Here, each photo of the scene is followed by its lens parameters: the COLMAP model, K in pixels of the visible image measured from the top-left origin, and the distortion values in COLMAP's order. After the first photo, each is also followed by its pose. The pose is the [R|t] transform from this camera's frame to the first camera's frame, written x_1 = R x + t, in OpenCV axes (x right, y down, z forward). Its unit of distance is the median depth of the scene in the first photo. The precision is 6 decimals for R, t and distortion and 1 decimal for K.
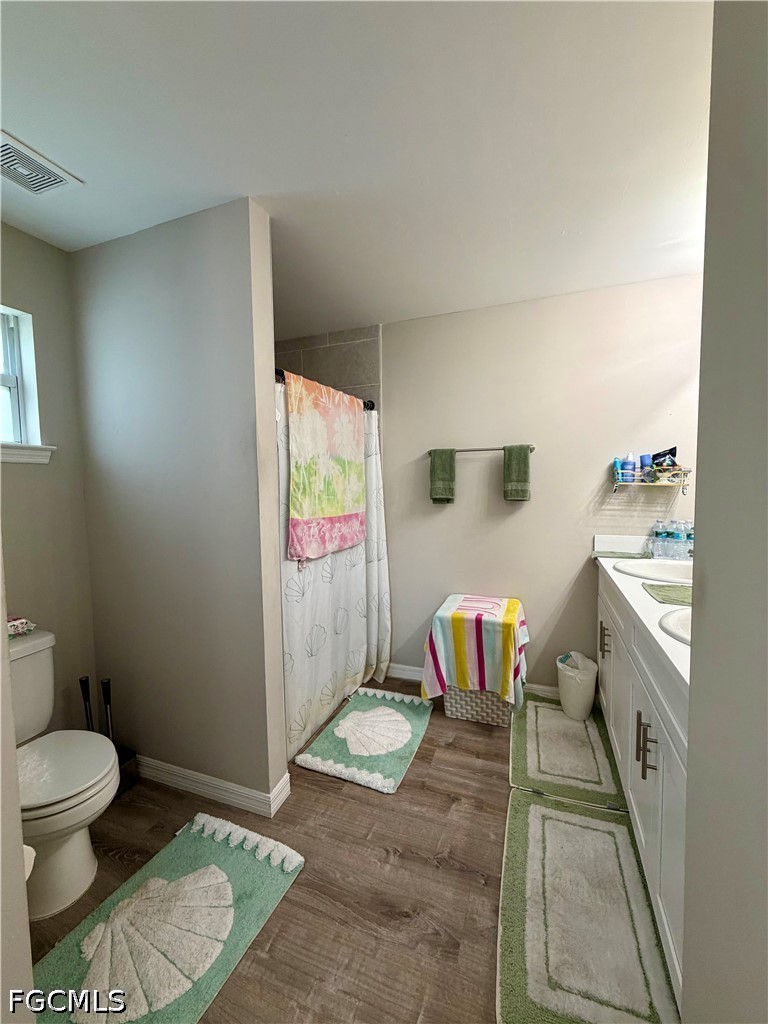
lens RADIAL K [[407.6, 0, 383.0], [0, 407.6, 509.2], [0, 0, 1]] dist [-0.000177, -0.000073]
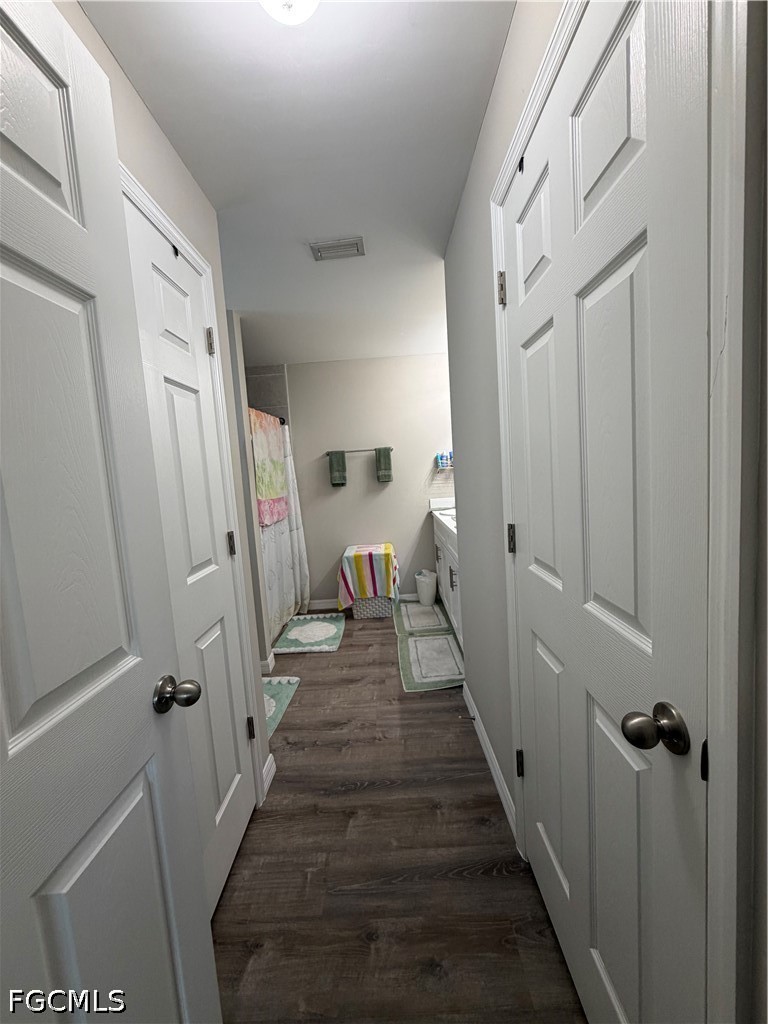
lens RADIAL K [[407.6, 0, 383.0], [0, 407.6, 509.2], [0, 0, 1]] dist [-0.000177, -0.000073]
pose [[0.935334, -0.080424, 0.344504, -0.264031], [0.075317, 0.996761, 0.028205, 0.044724], [-0.345657, -0.000435, 0.938361, -0.551696]]
